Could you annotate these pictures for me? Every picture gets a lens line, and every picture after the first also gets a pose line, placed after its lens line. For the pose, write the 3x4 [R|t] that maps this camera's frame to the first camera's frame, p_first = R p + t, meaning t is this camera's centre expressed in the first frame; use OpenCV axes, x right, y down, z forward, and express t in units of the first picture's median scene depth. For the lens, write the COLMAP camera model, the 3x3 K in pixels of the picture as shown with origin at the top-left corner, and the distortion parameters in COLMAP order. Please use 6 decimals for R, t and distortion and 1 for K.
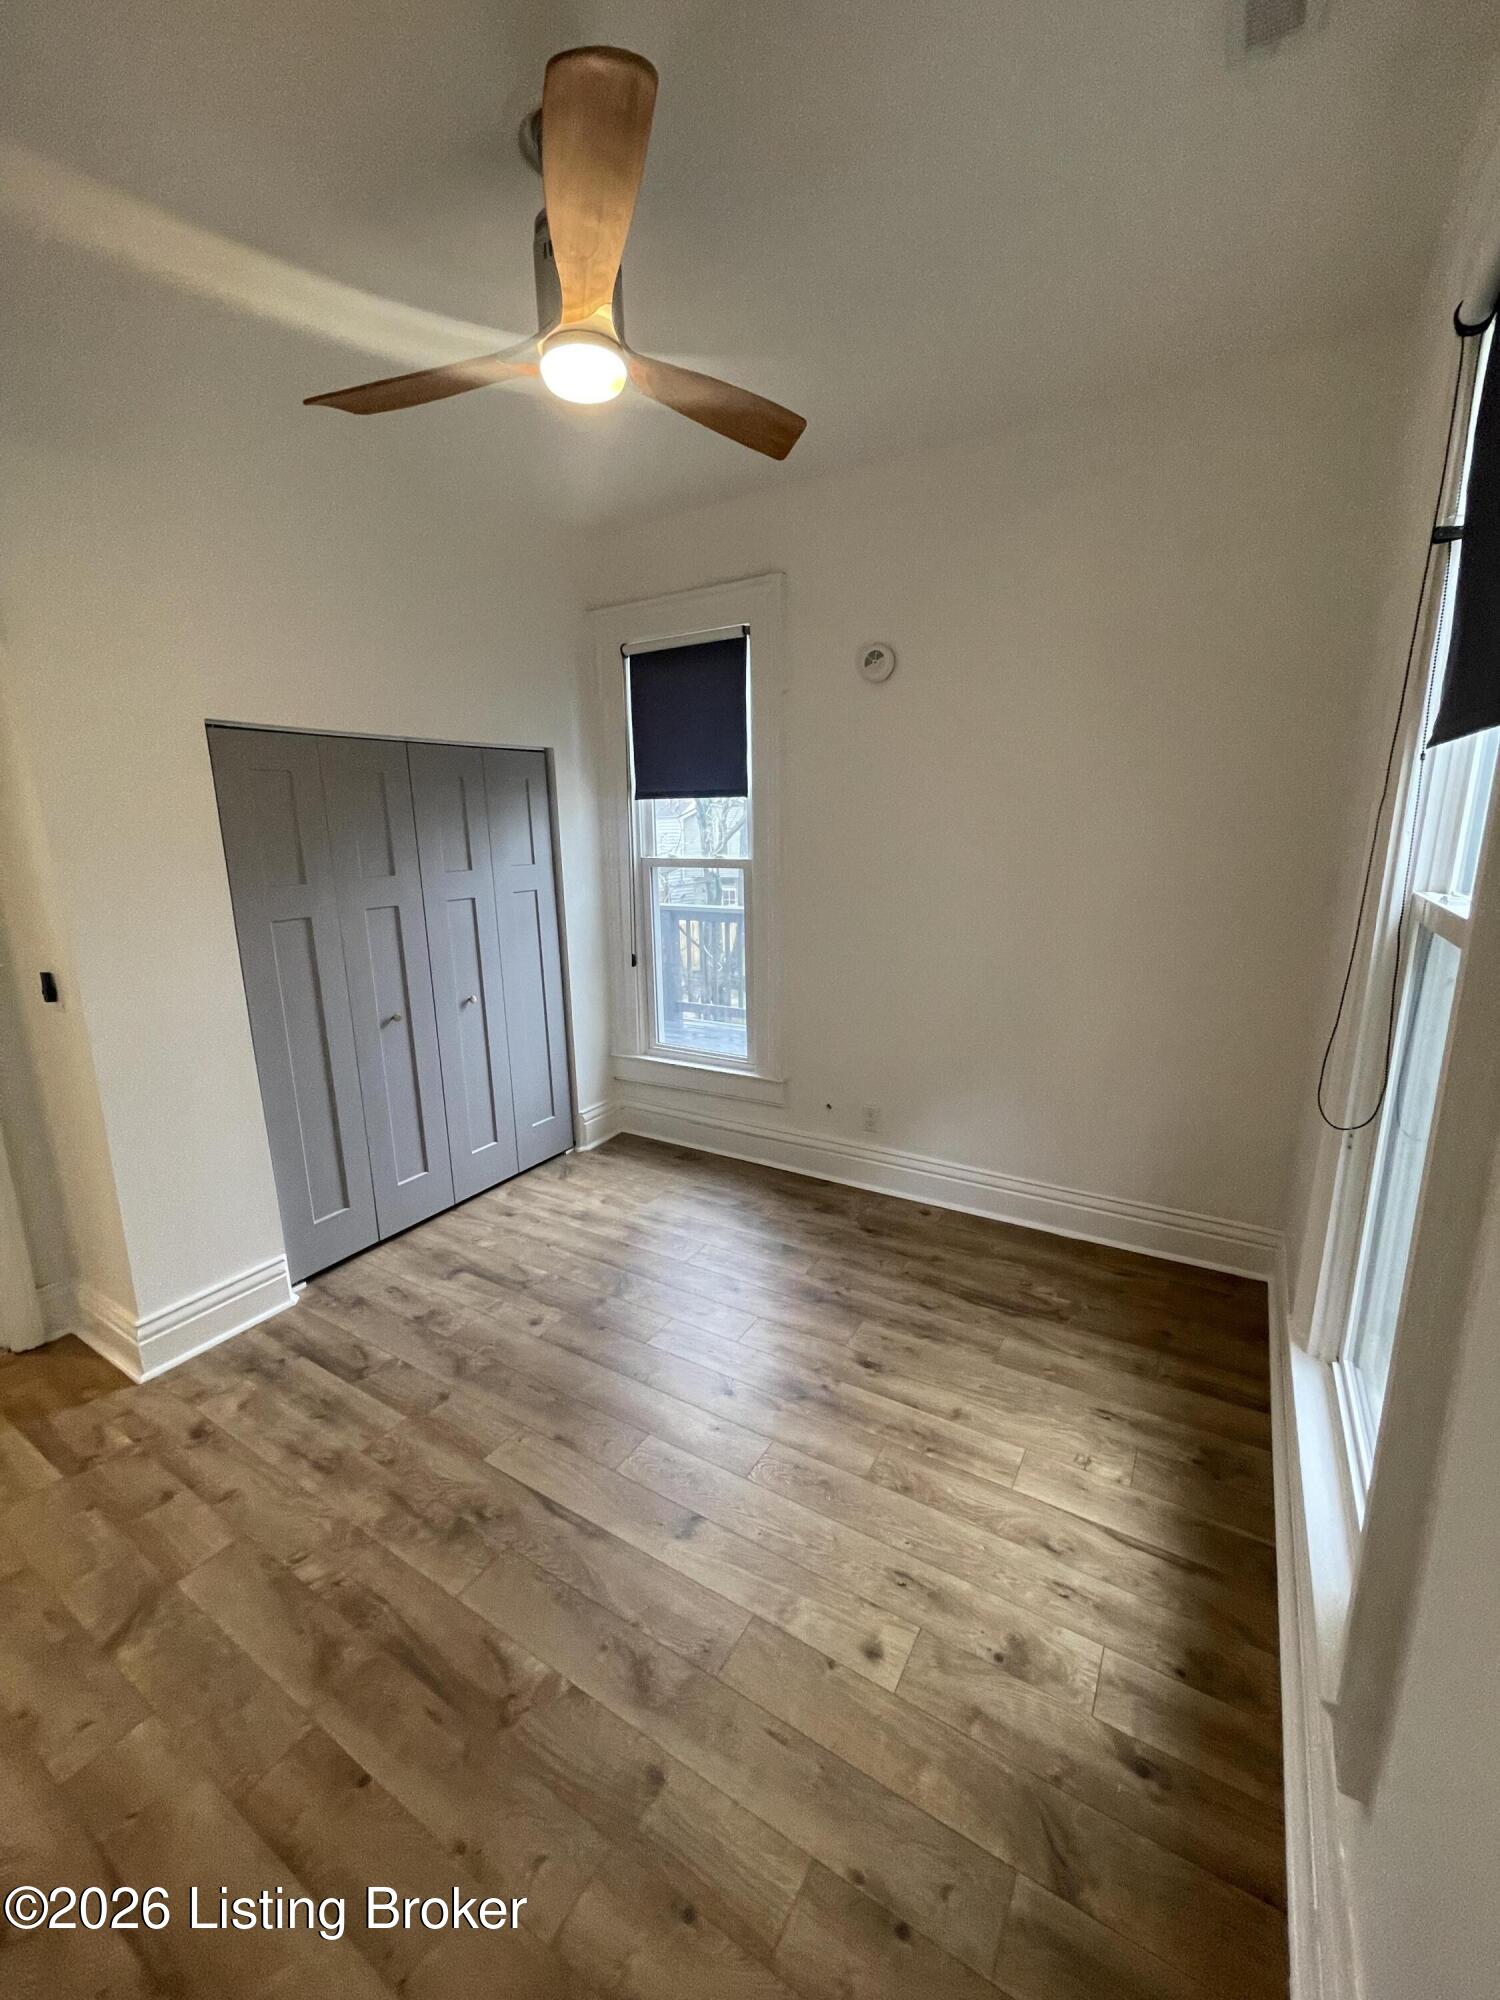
lens RADIAL K [[804.3, 0, 739.9], [0, 804.3, 999.4], [0, 0, 1]] dist [-0.010911, 0.006208]
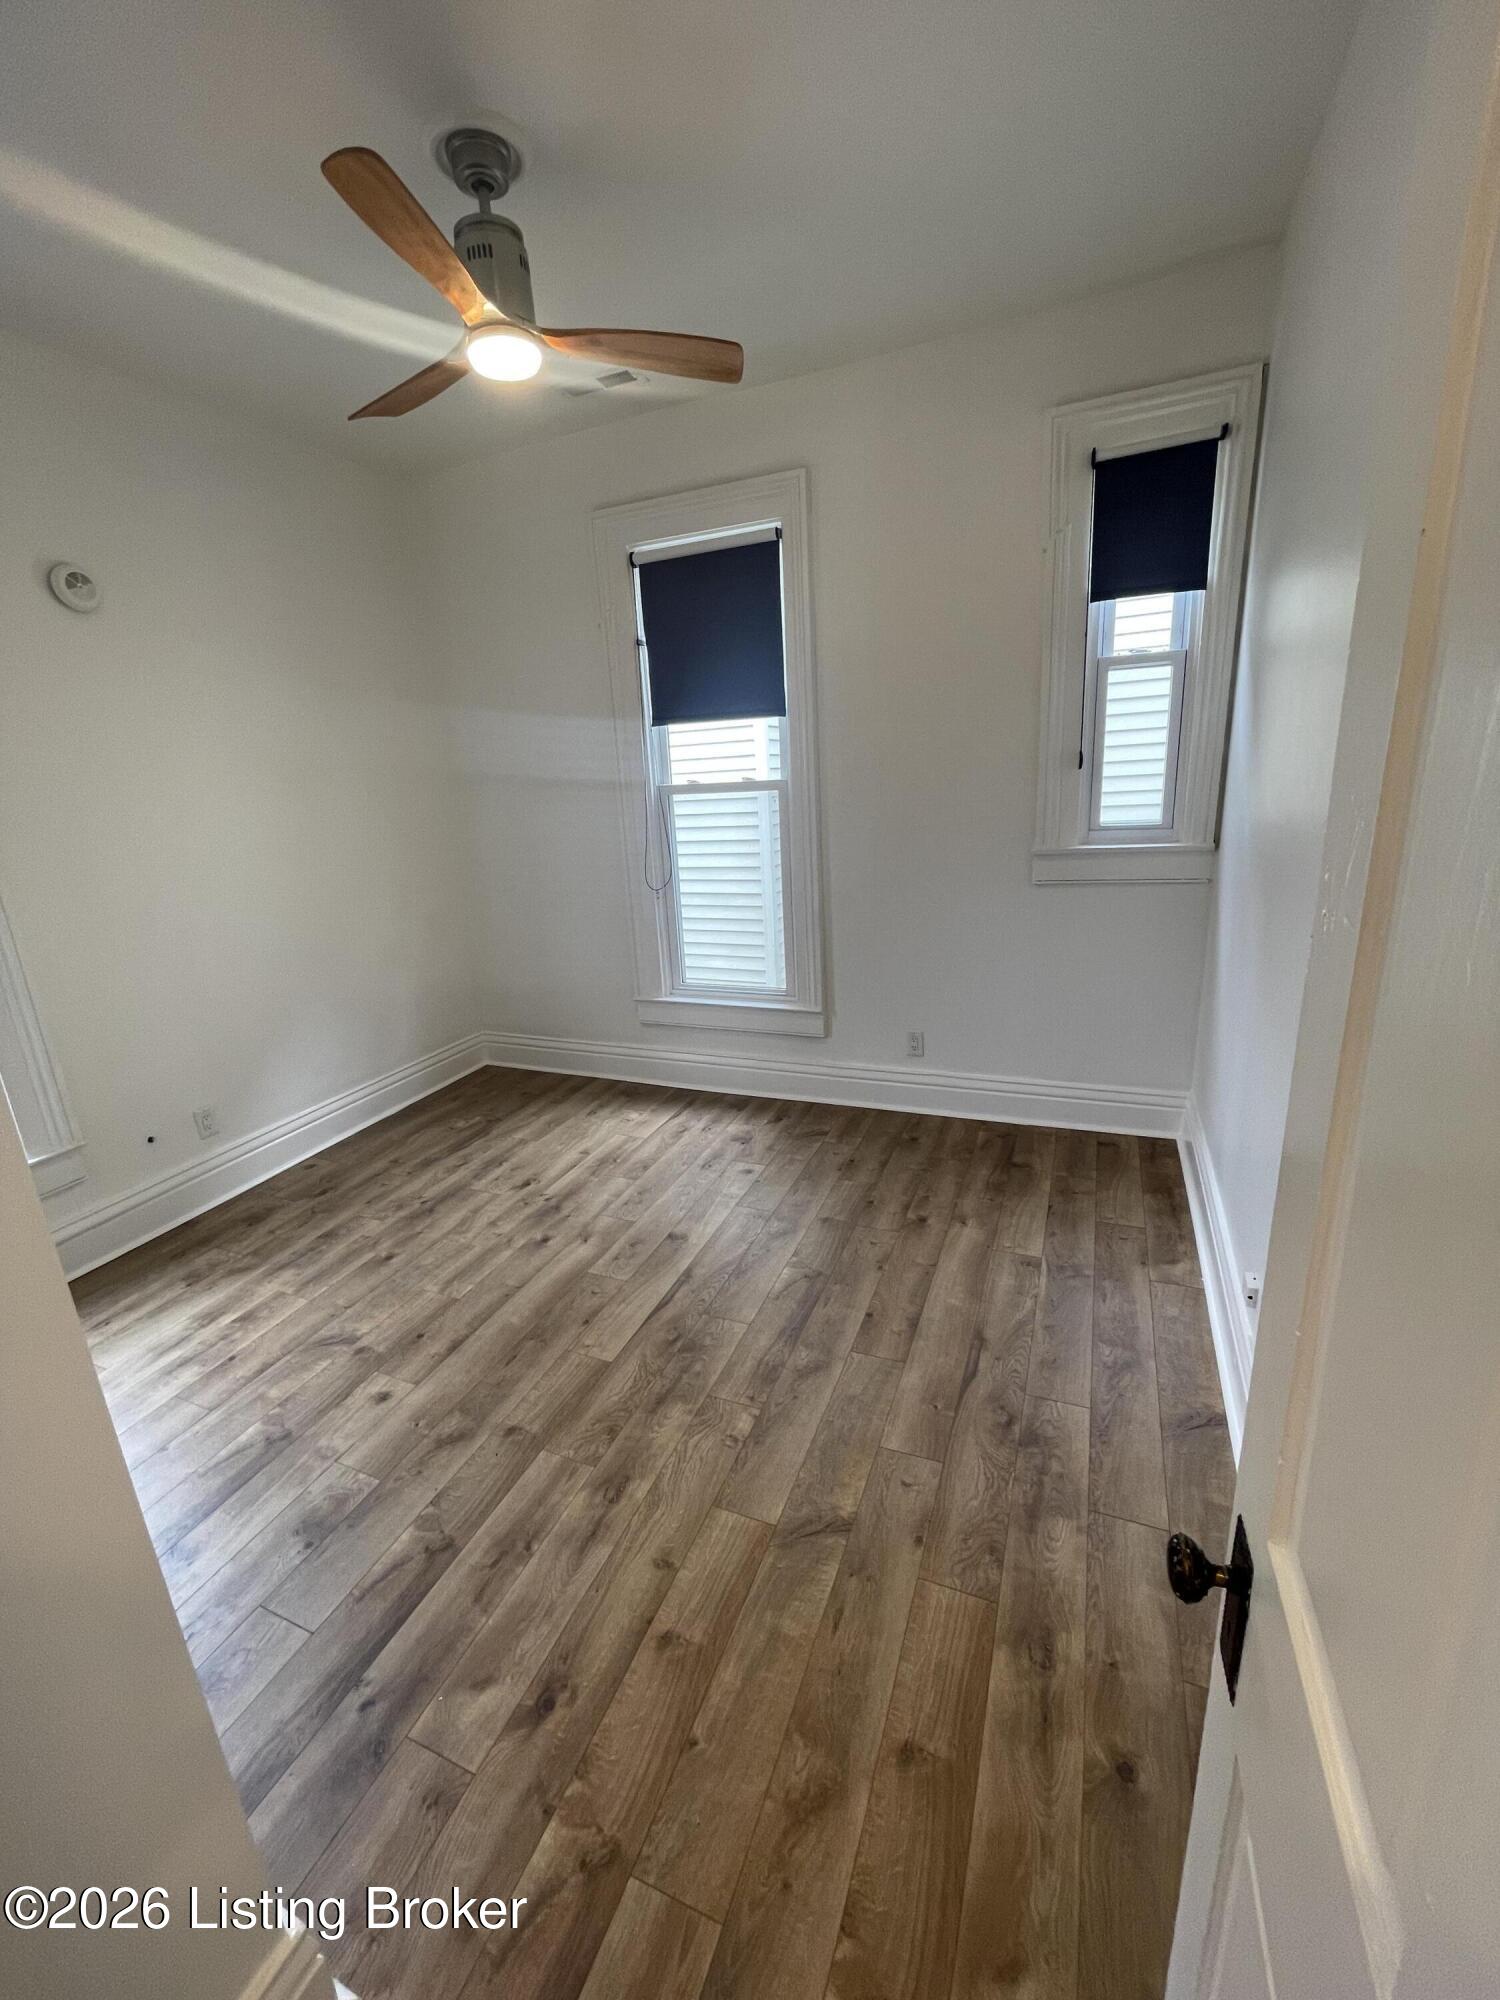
lens RADIAL K [[804.3, 0, 739.9], [0, 804.3, 999.4], [0, 0, 1]] dist [-0.010911, 0.006208]
pose [[-0.145622, -0.242245, 0.959224, -1.147752], [0.276968, 0.920809, 0.274591, -0.085503], [-0.949780, 0.305661, -0.066996, 0.724013]]
